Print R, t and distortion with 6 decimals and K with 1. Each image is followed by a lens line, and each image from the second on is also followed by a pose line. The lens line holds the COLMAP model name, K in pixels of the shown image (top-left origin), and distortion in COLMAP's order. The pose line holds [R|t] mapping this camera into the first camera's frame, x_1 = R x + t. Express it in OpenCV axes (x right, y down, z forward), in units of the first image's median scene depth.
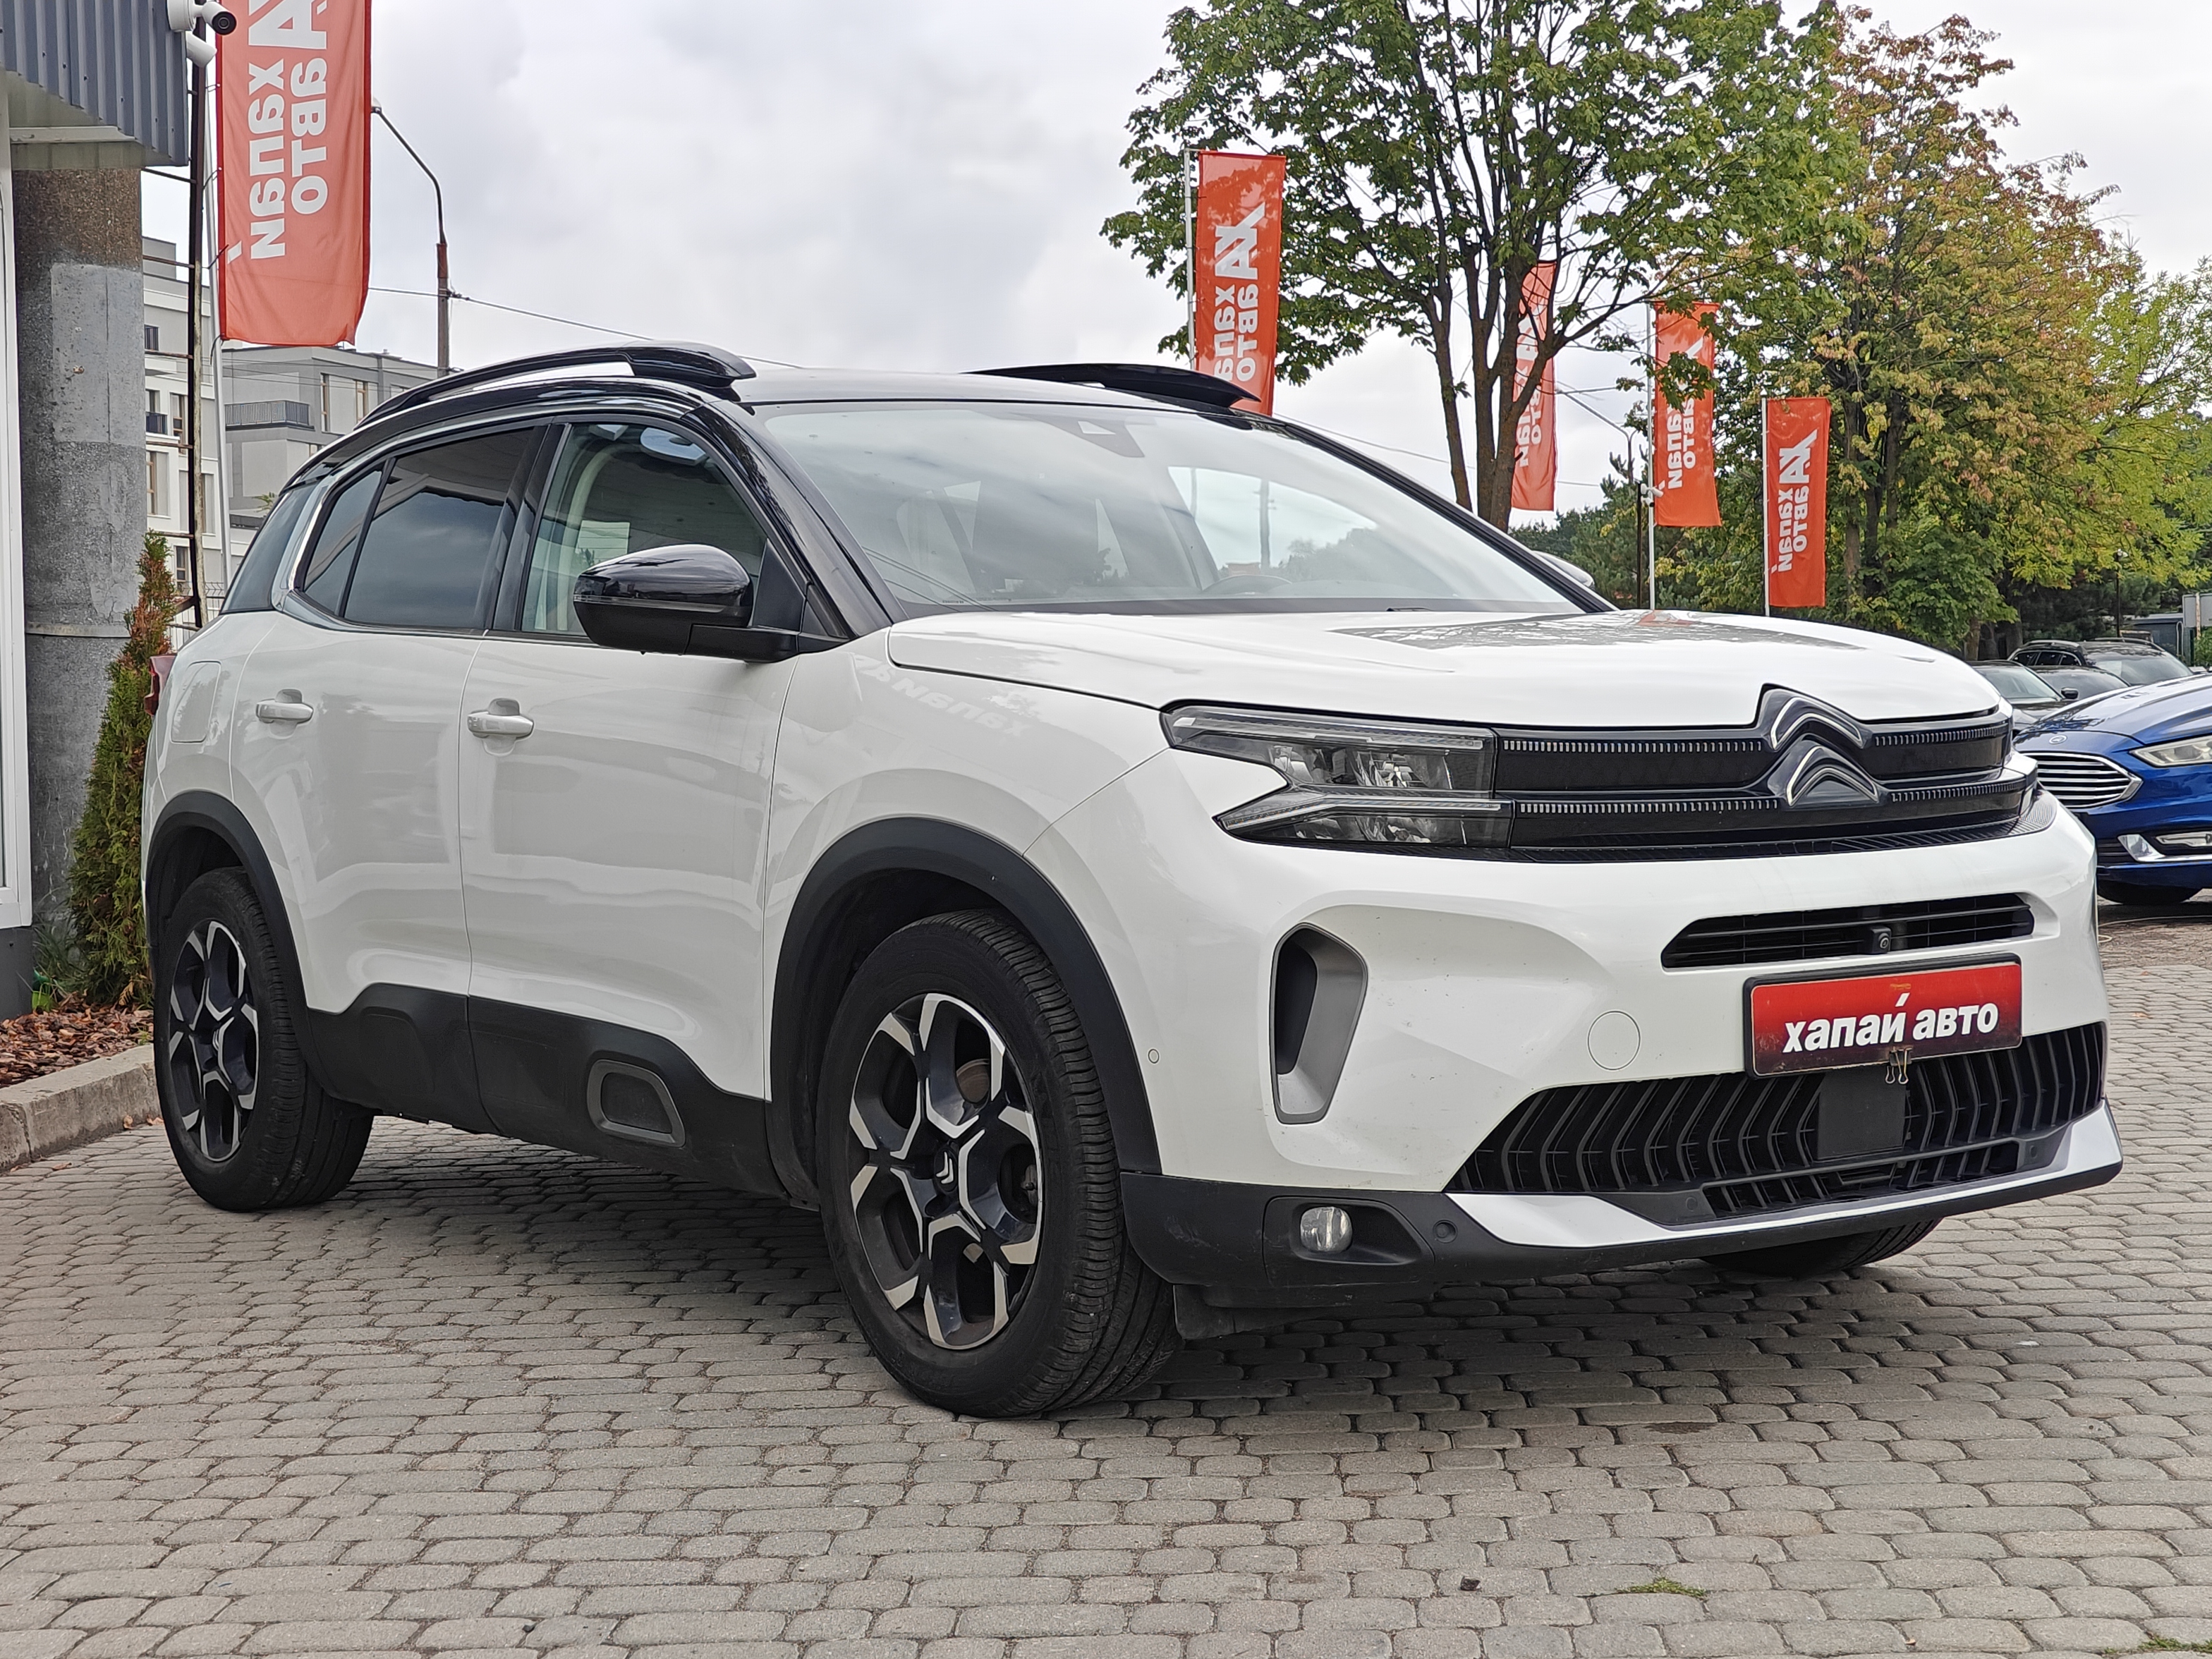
lens RADIAL K [[3305.0, 0, 1106.0], [0, 3305.0, 829.5], [0, 0, 1]] dist [-0.019532, 0.519036]
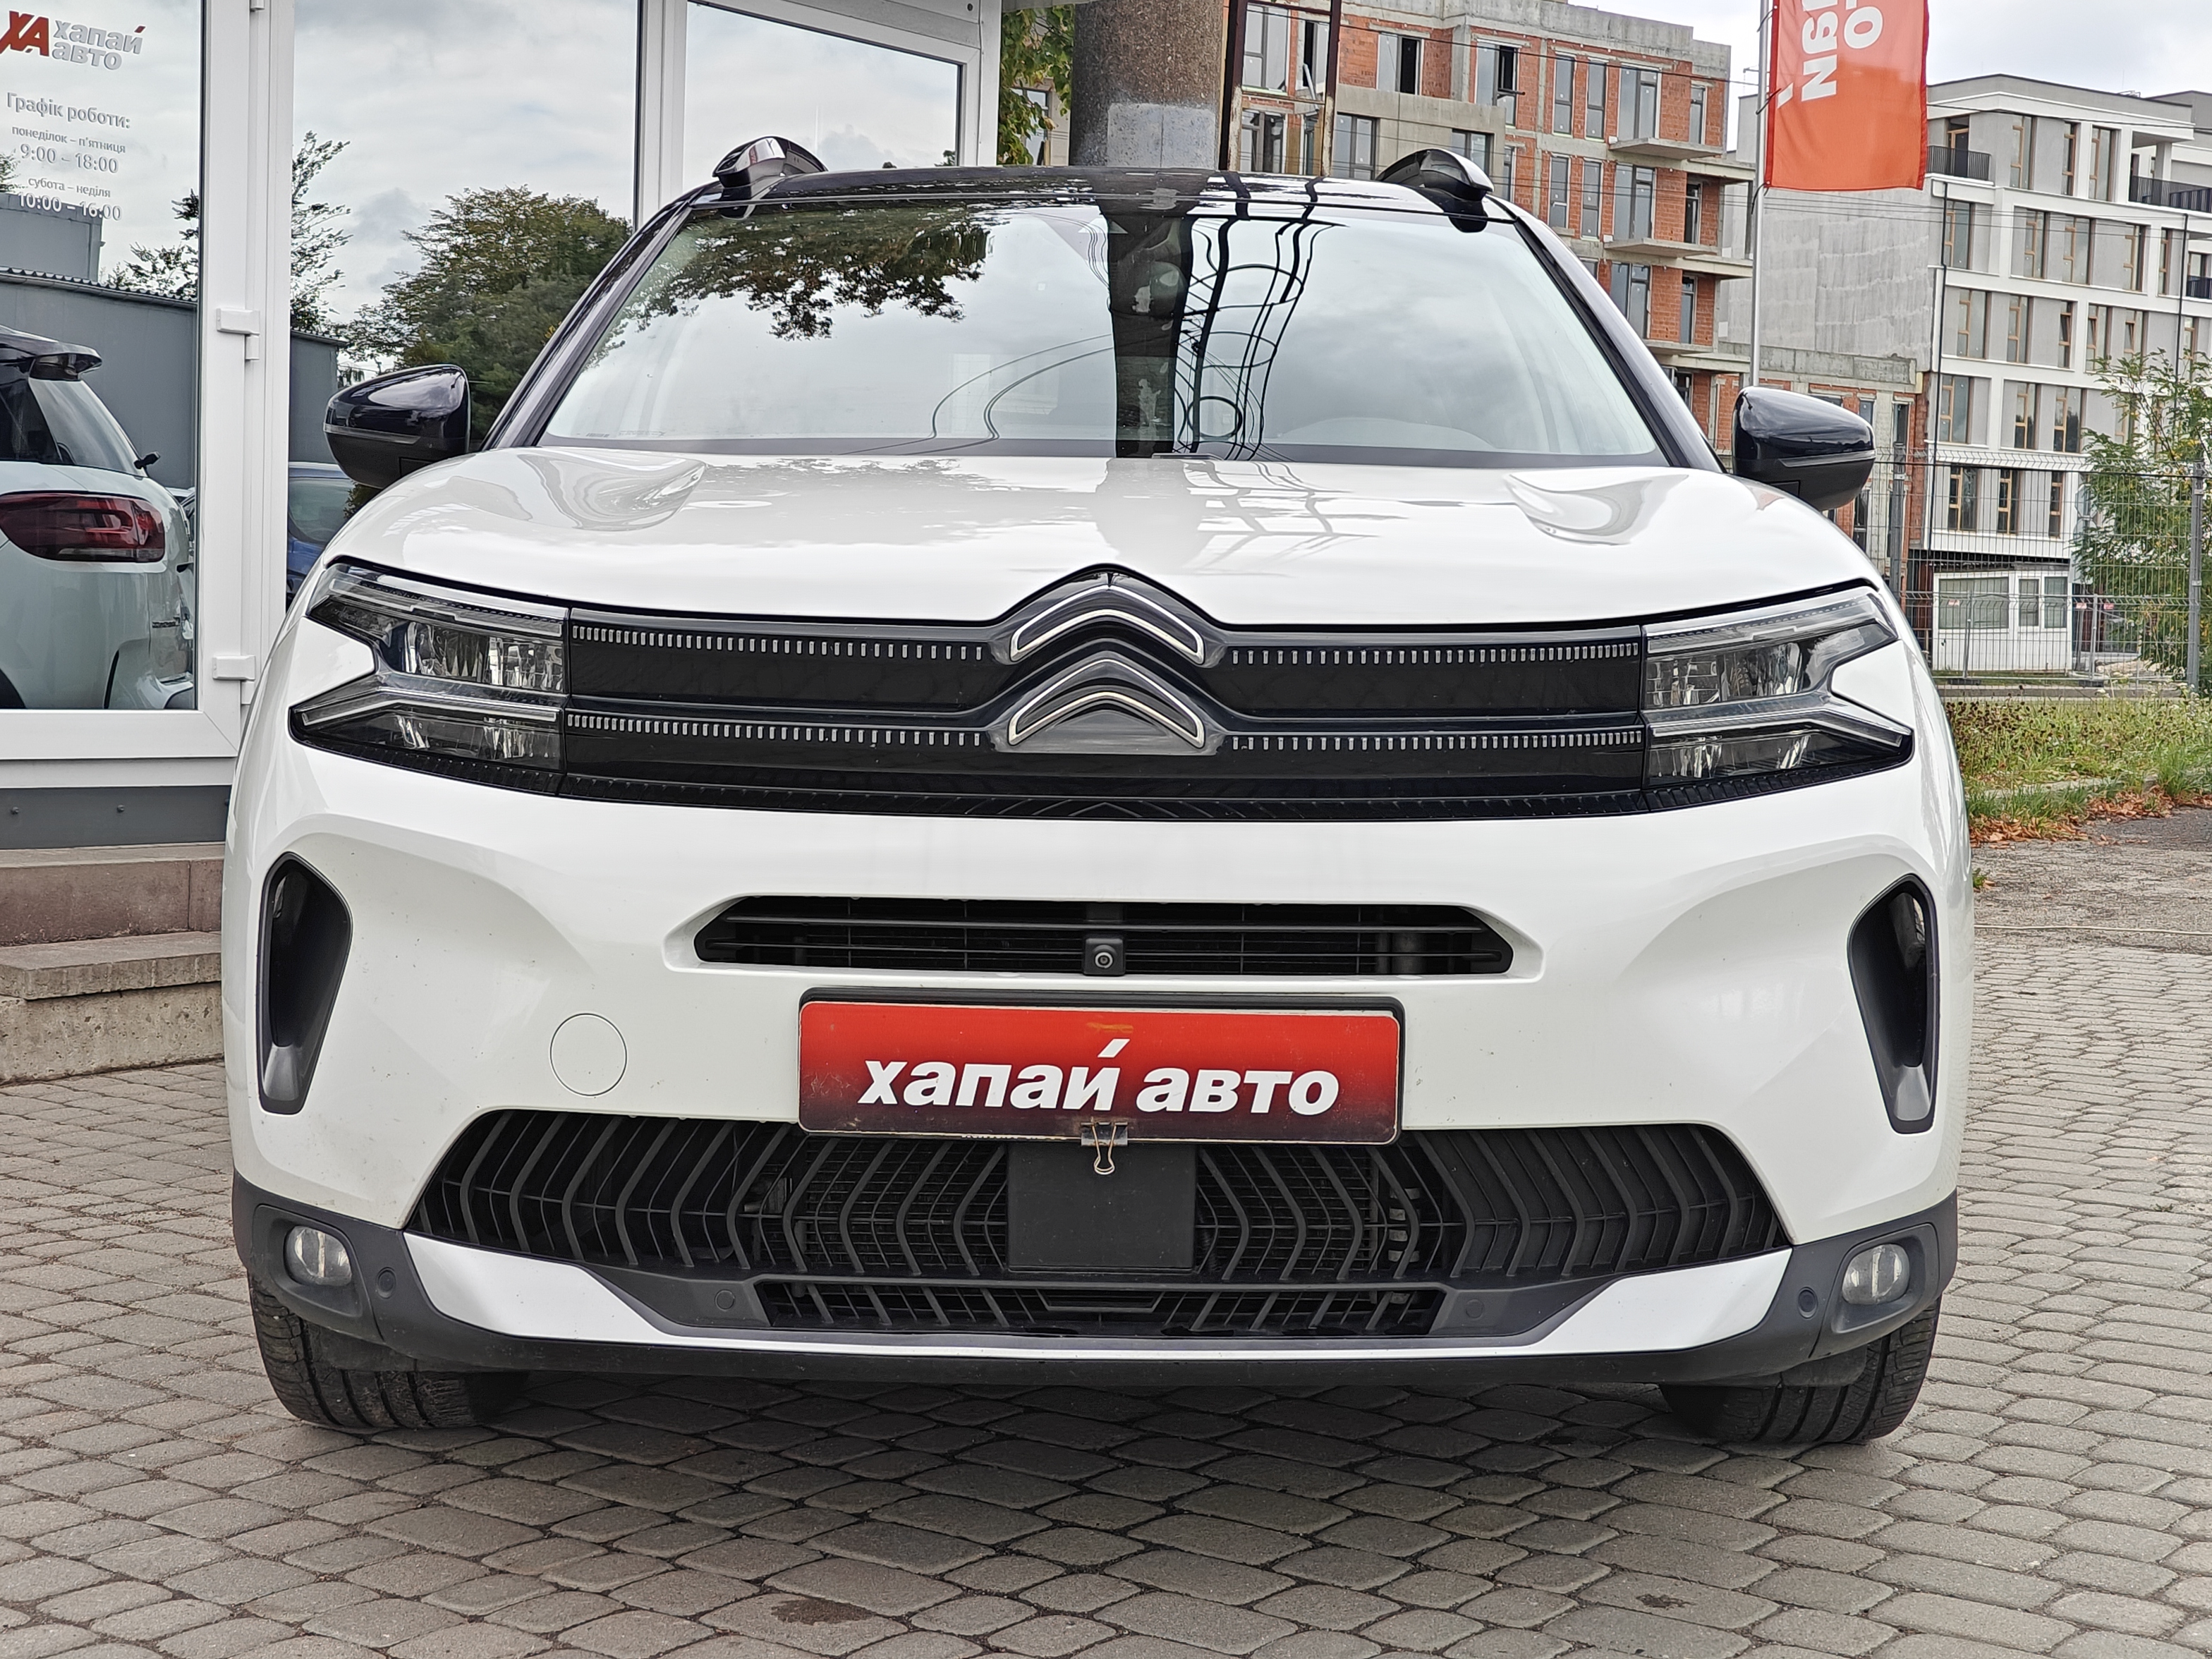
lens RADIAL K [[3305.0, 0, 1106.0], [0, 3305.0, 829.5], [0, 0, 1]] dist [-0.019532, 0.519036]
pose [[0.820919, 0.081358, -0.565219, 0.614933], [-0.059006, 0.996586, 0.057750, -0.030300], [0.567988, -0.014057, 0.822917, 0.461647]]
